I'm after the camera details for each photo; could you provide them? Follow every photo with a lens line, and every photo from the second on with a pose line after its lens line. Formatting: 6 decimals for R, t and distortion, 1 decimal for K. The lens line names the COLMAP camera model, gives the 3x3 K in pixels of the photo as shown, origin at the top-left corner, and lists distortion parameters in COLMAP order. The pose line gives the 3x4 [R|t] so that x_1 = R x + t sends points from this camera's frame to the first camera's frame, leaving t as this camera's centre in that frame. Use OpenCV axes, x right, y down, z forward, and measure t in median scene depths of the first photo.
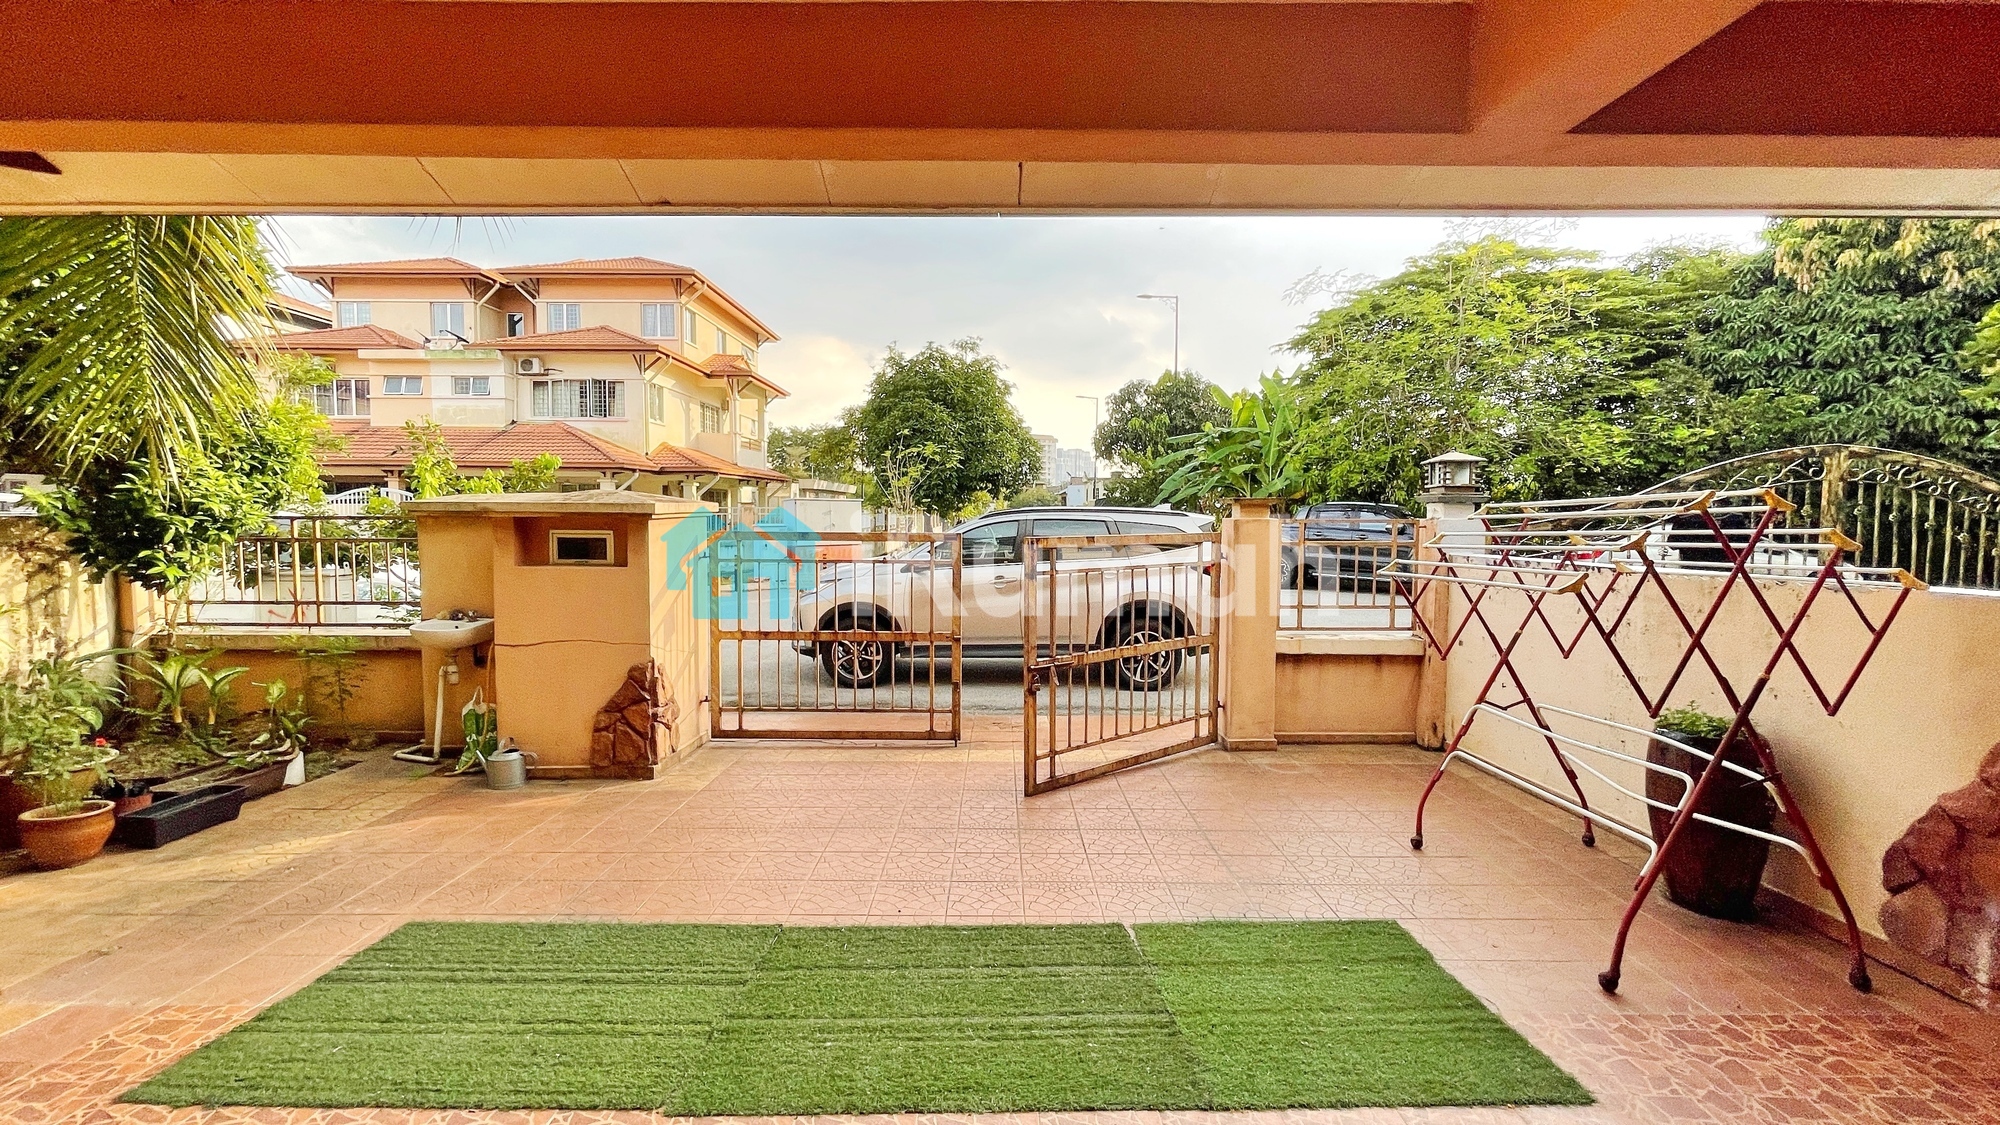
lens RADIAL K [[804.6, 0, 993.8], [0, 804.6, 566.9], [0, 0, 1]] dist [0.000808, -0.003433]
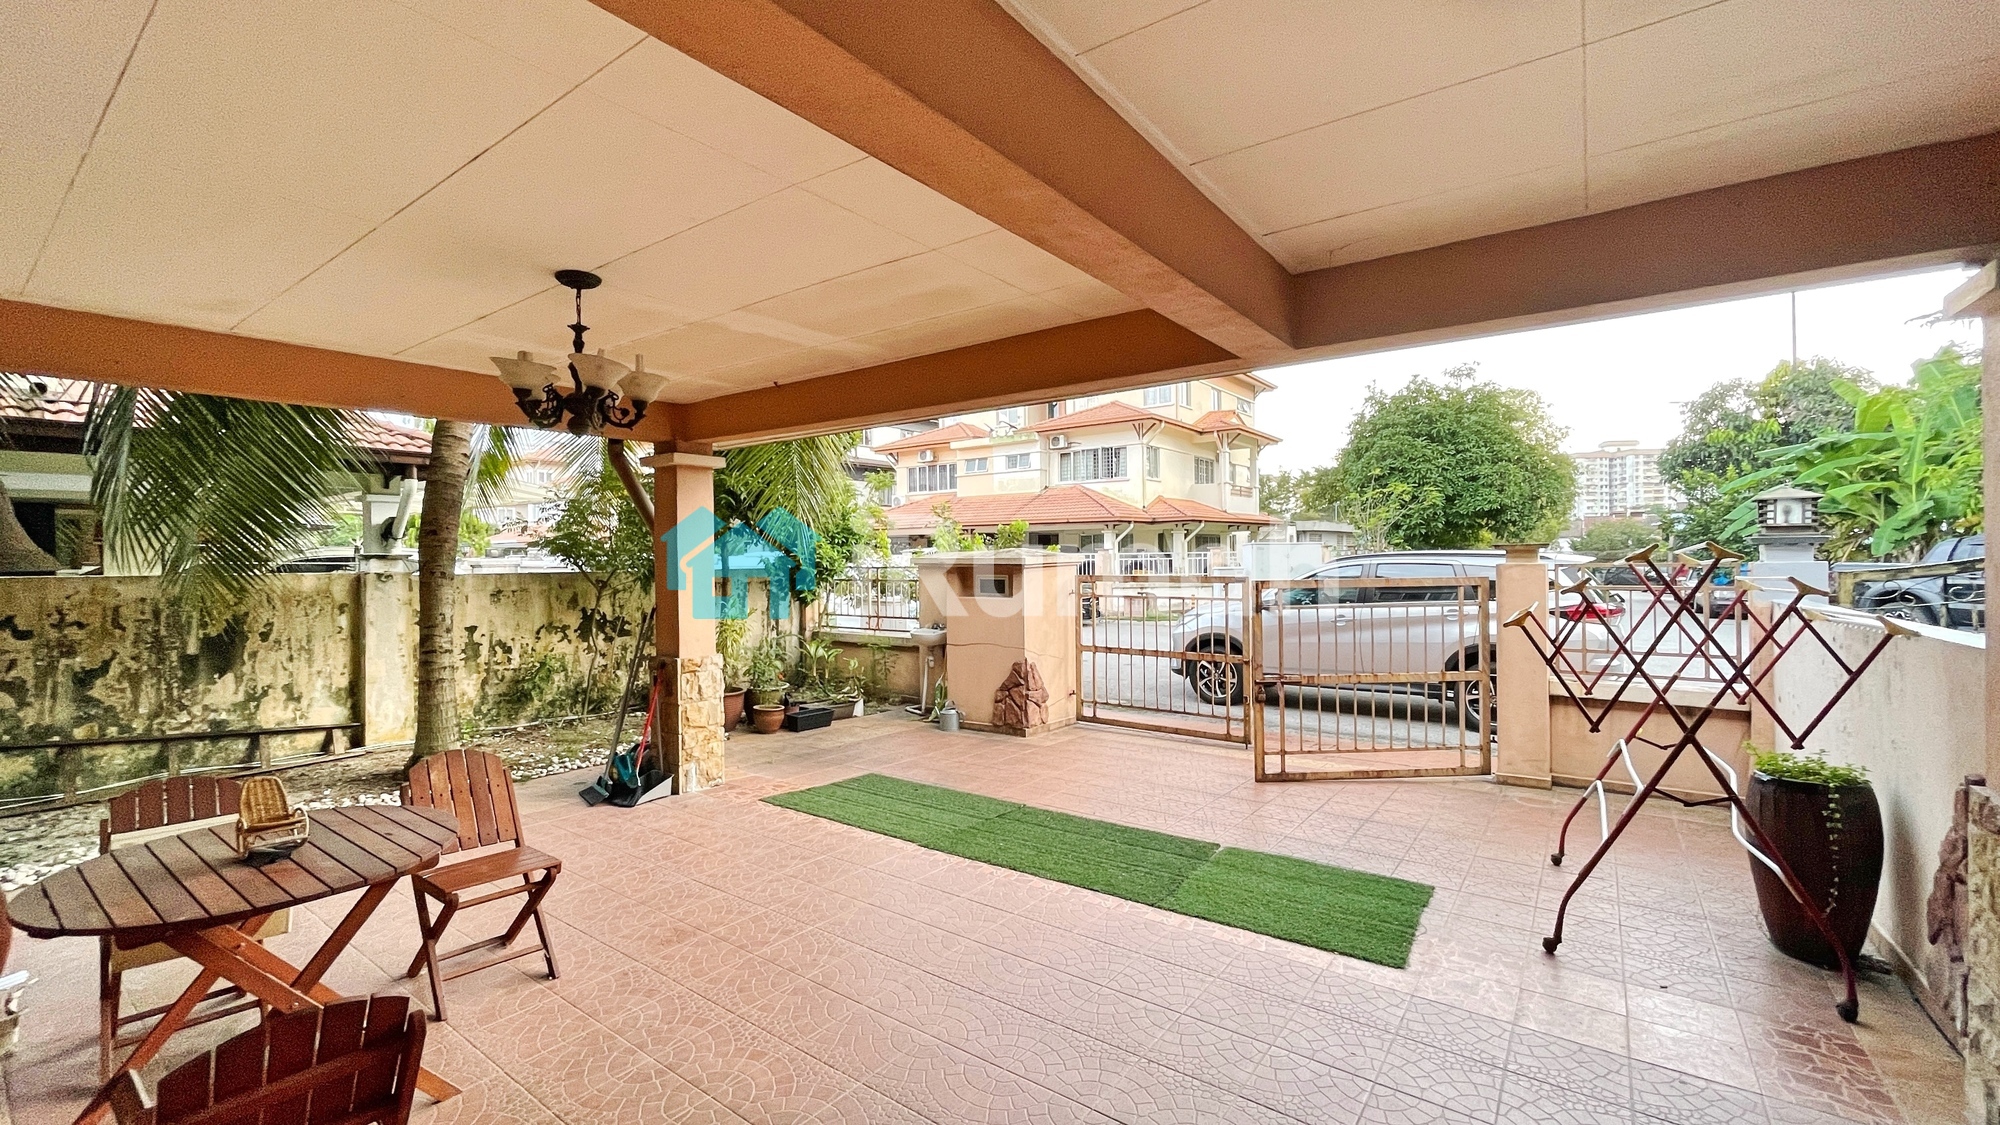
lens RADIAL K [[804.6, 0, 993.8], [0, 804.6, 566.9], [0, 0, 1]] dist [0.000808, -0.003433]
pose [[0.804381, -0.006520, -0.594078, 0.407217], [-0.024098, 0.998759, -0.043590, 0.007437], [0.593625, 0.049380, 0.803226, -0.258836]]
